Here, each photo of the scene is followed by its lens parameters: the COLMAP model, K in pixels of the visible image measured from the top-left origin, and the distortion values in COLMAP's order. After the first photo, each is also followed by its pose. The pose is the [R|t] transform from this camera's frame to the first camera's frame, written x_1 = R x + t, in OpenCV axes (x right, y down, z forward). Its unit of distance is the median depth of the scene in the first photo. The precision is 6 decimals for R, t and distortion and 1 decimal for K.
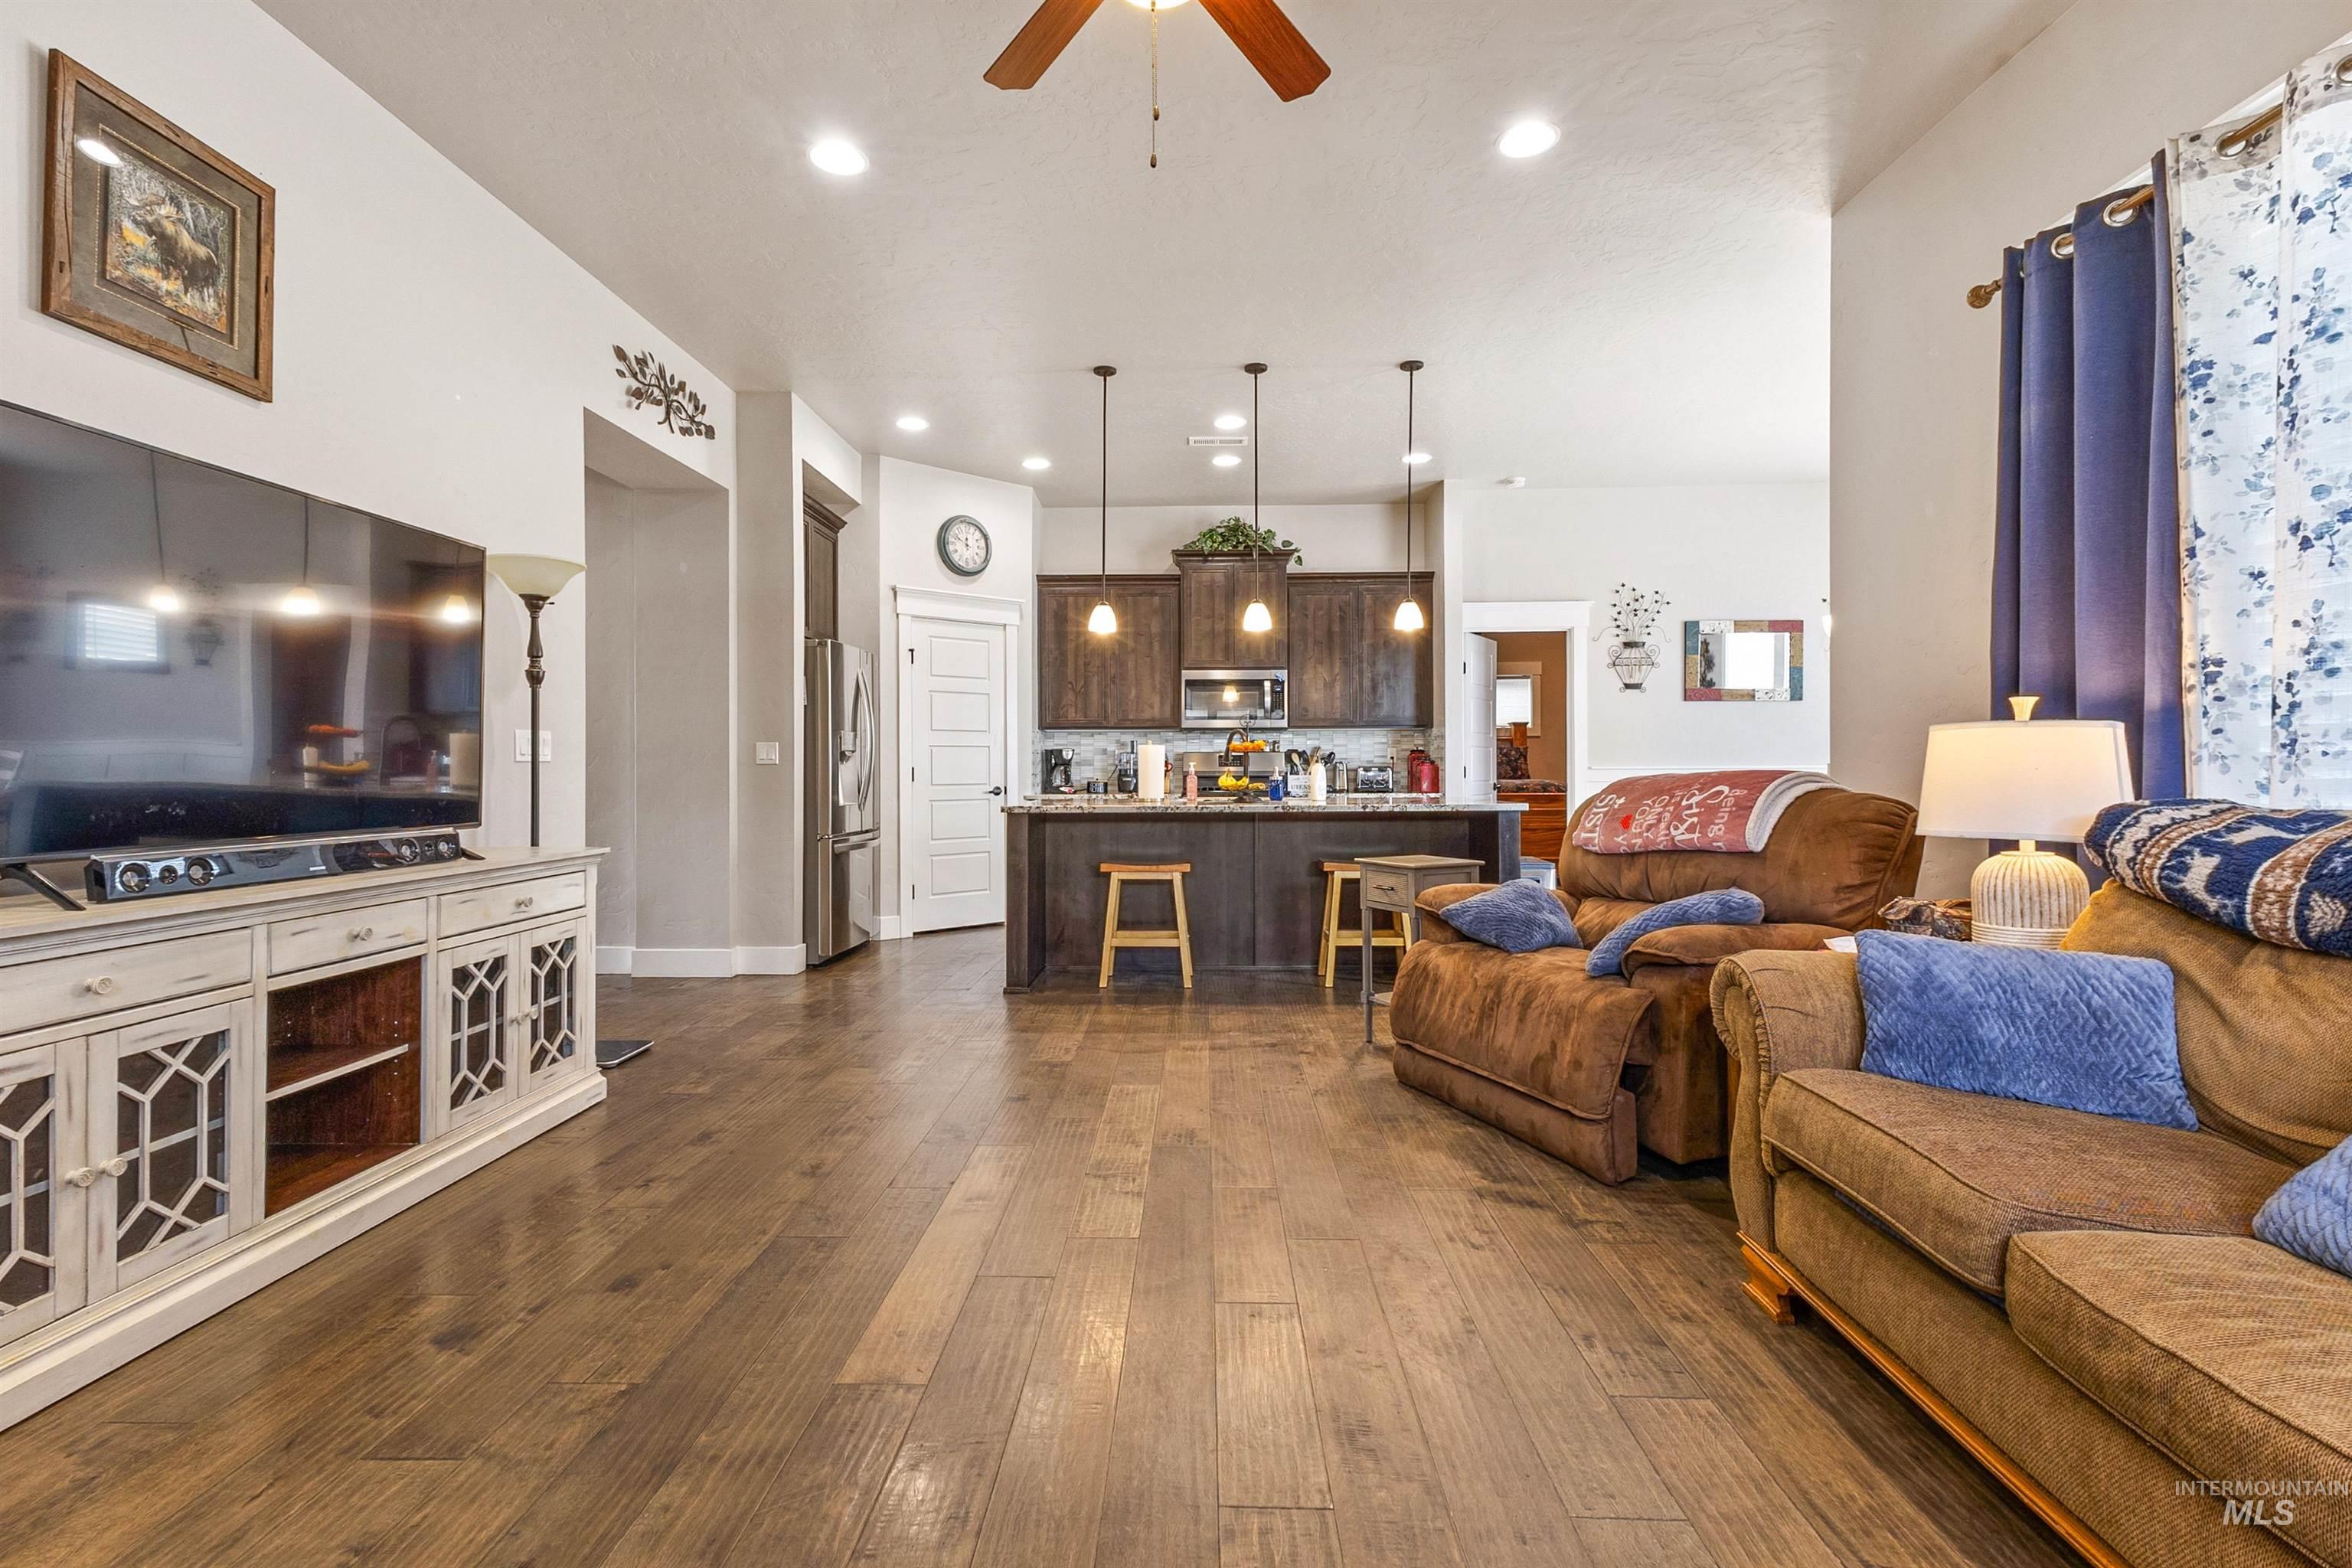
lens RADIAL K [[1086.0, 0, 1187.8], [0, 1086.0, 772.7], [0, 0, 1]] dist [0.011601, -0.001708]
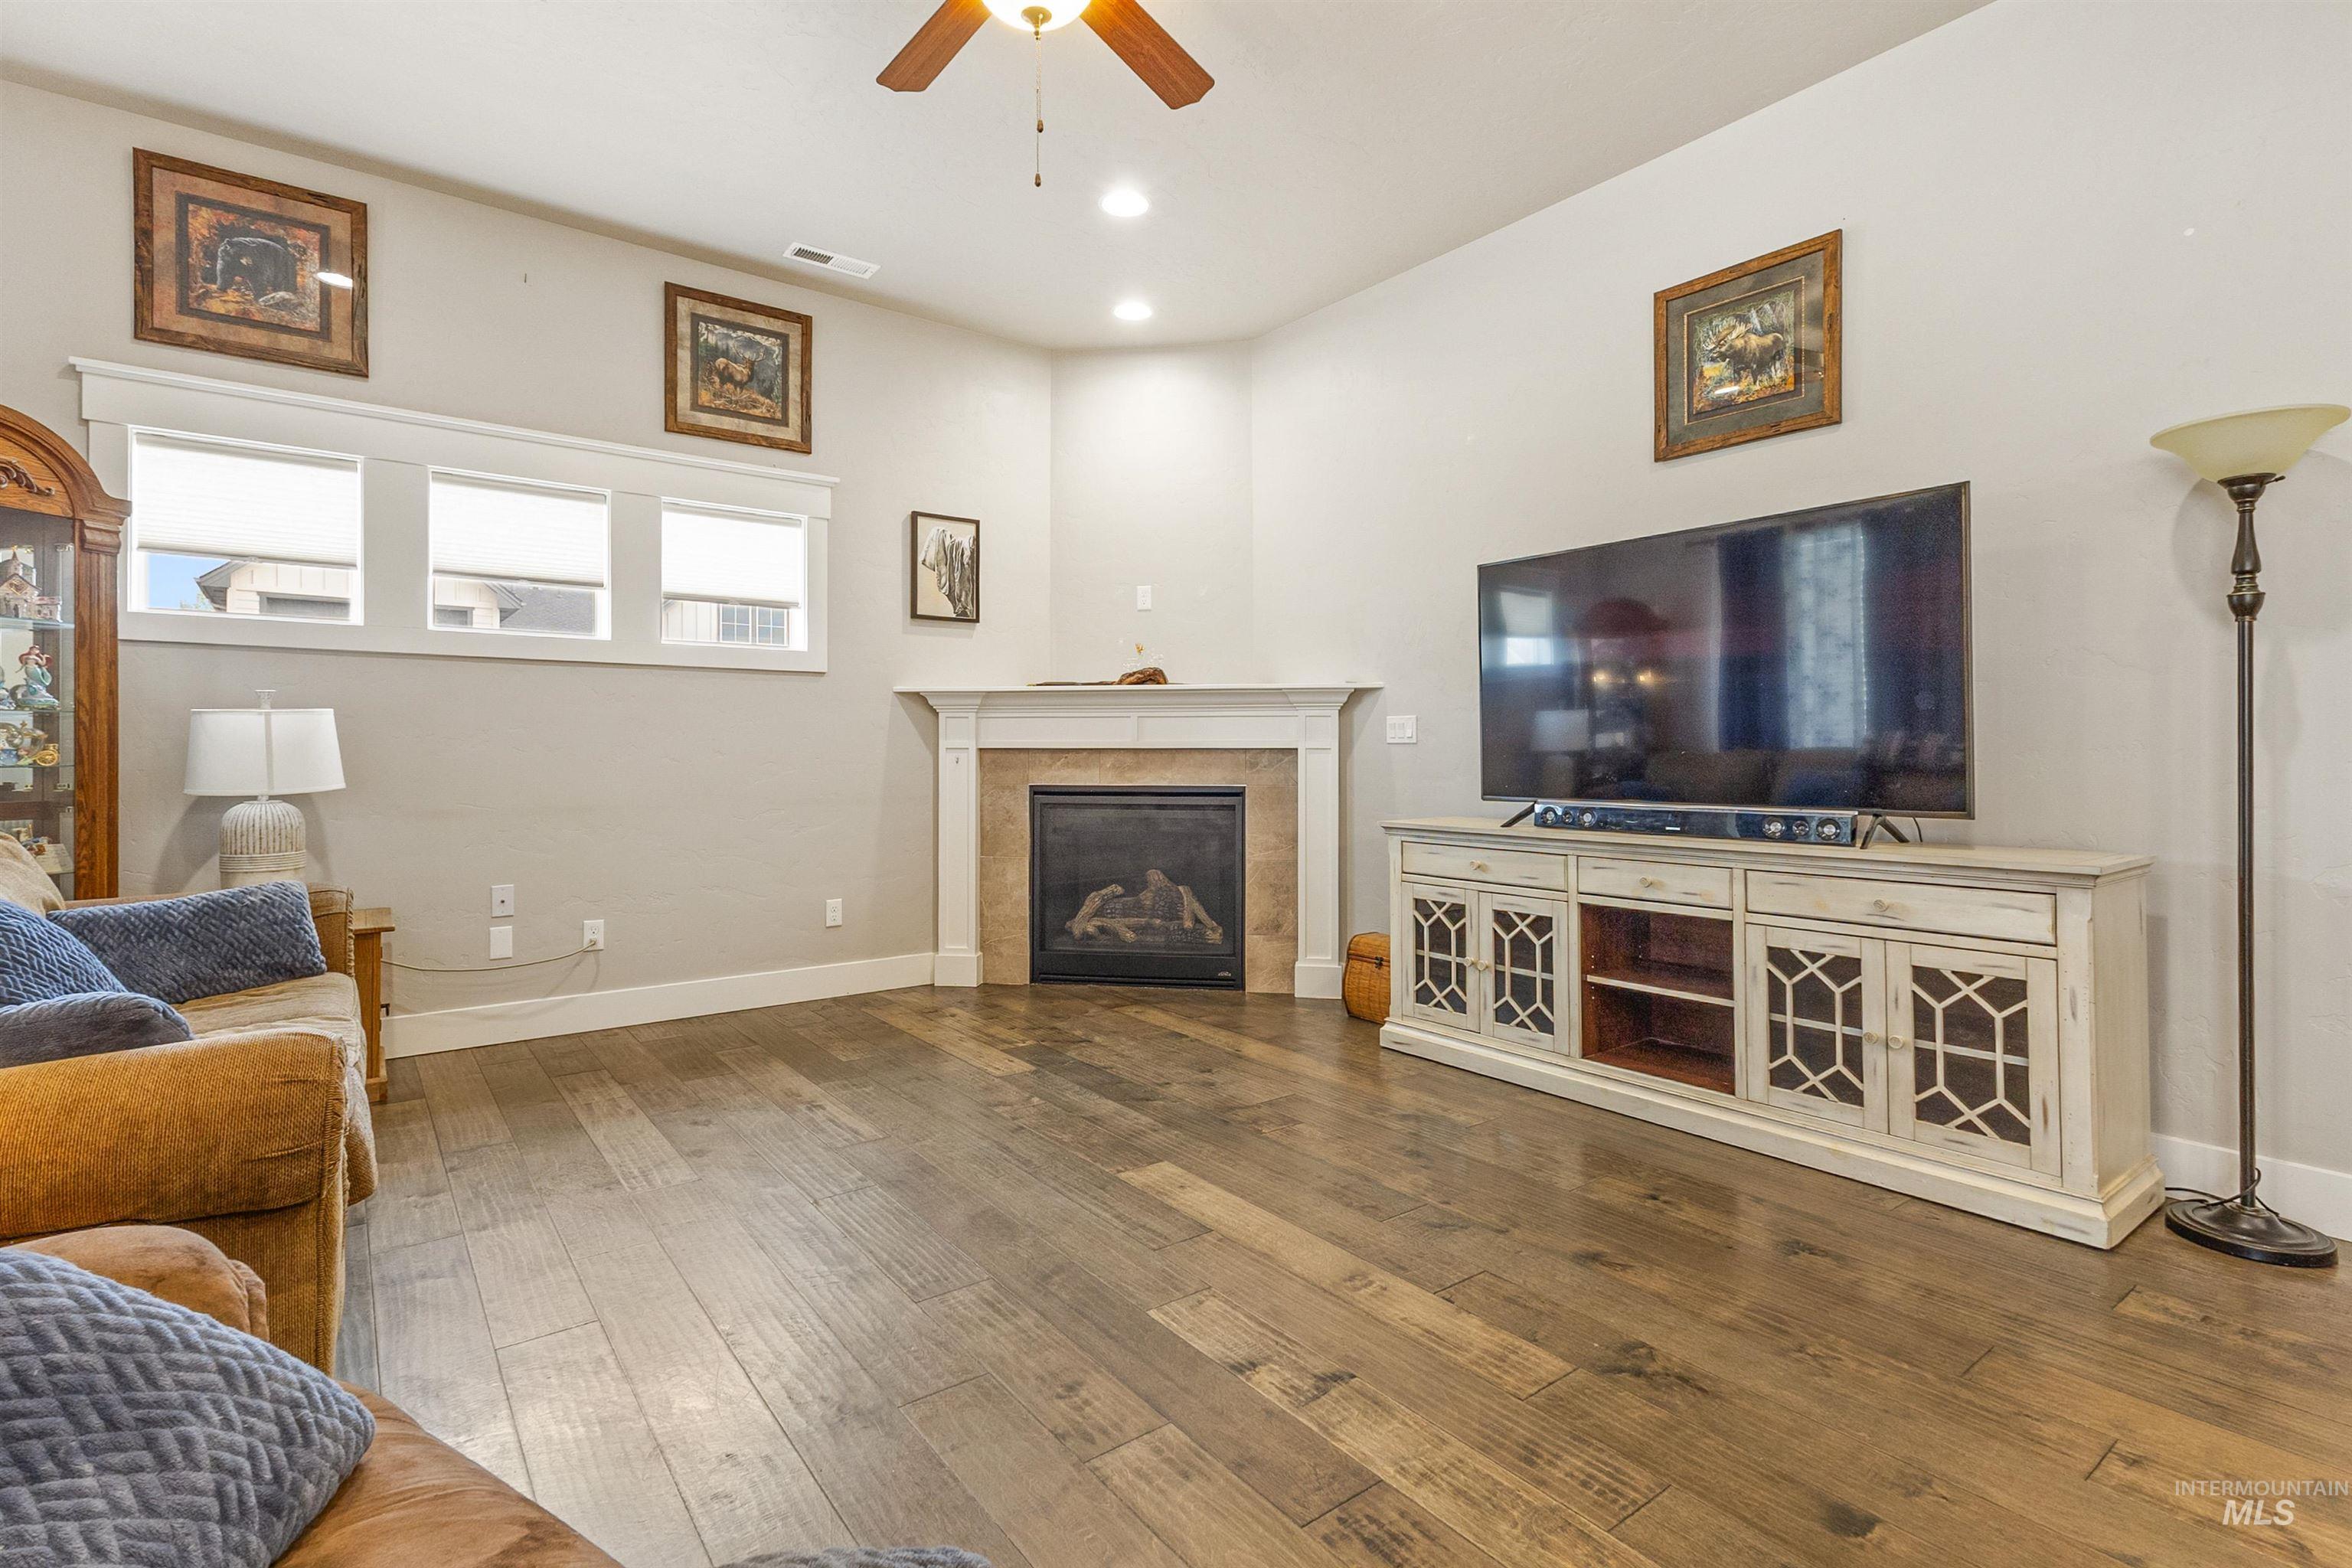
lens RADIAL K [[1086.0, 0, 1149.1], [0, 1086.0, 739.4], [0, 0, 1]] dist [0.011601, -0.001708]
pose [[-0.798436, -0.002987, -0.602073, 0.225541], [0.002458, 0.999963, -0.008221, -0.003409], [0.602075, -0.008044, -0.798399, 0.830835]]
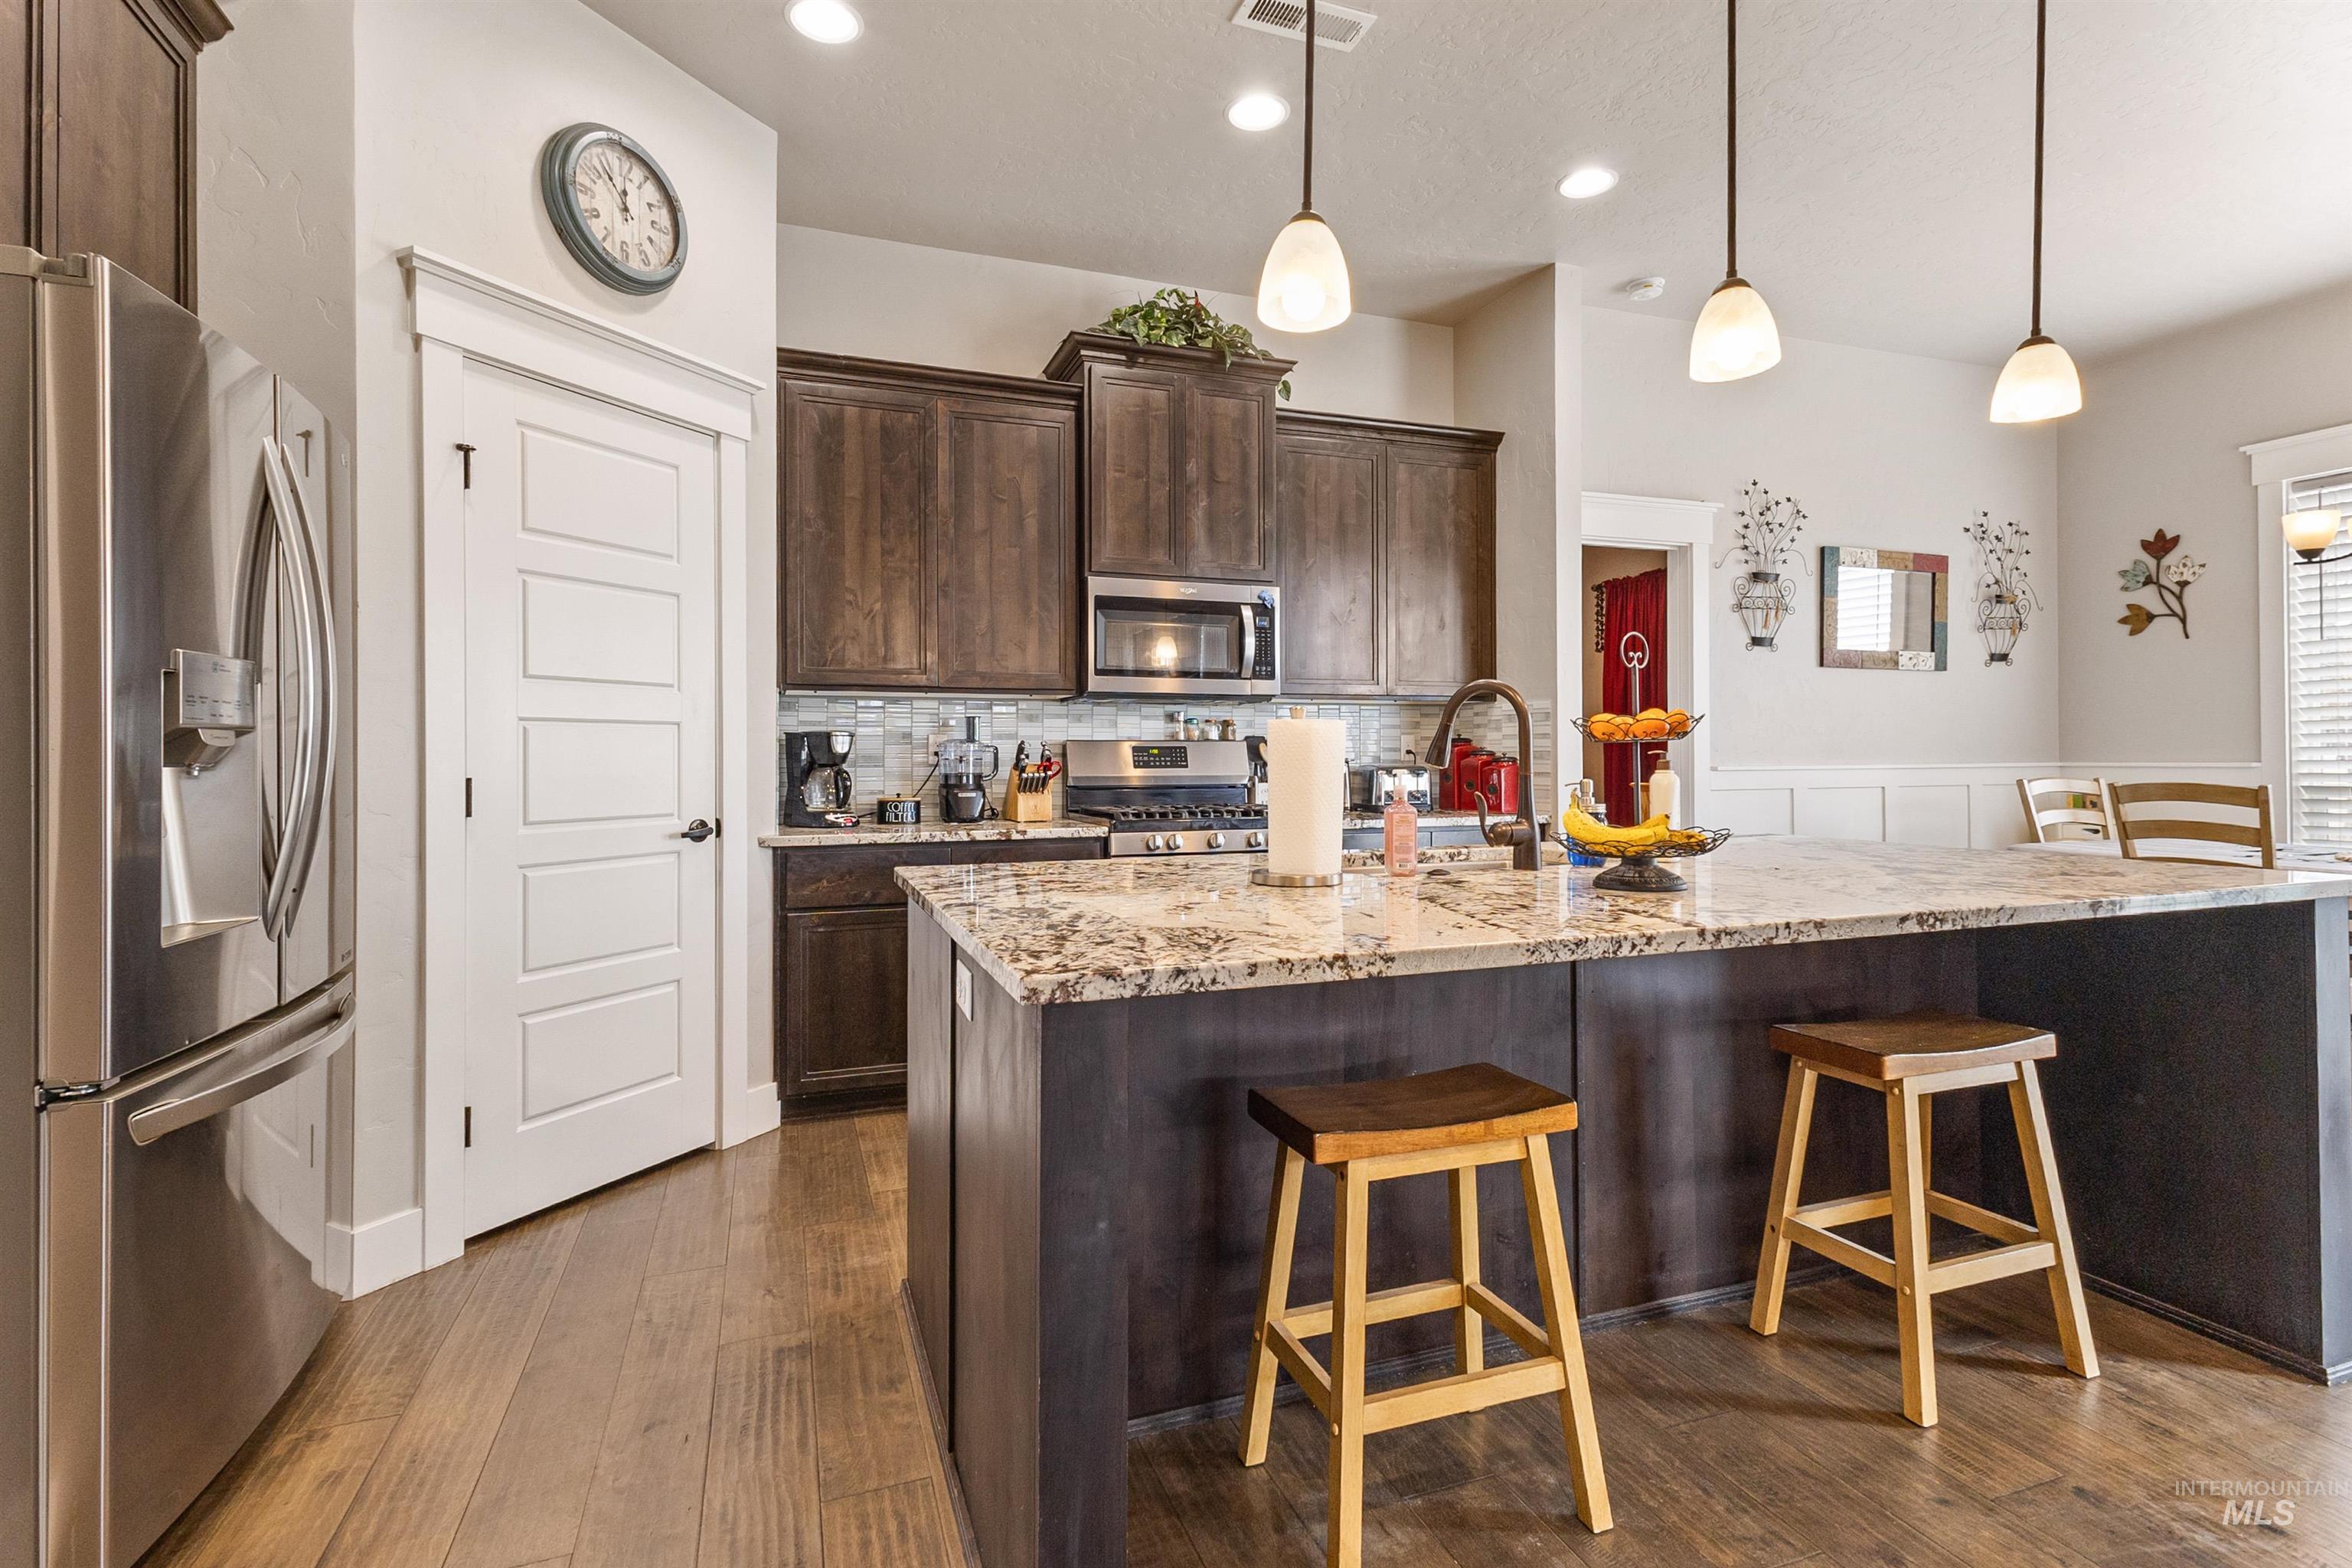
lens RADIAL K [[1086.0, 0, 1180.9], [0, 1086.0, 755.3], [0, 0, 1]] dist [0.011601, -0.001708]
pose [[0.929595, -0.000347, 0.368583, -0.233863], [0.002385, 0.999984, -0.005074, -0.014447], [-0.368575, 0.005596, 0.929581, 0.811846]]
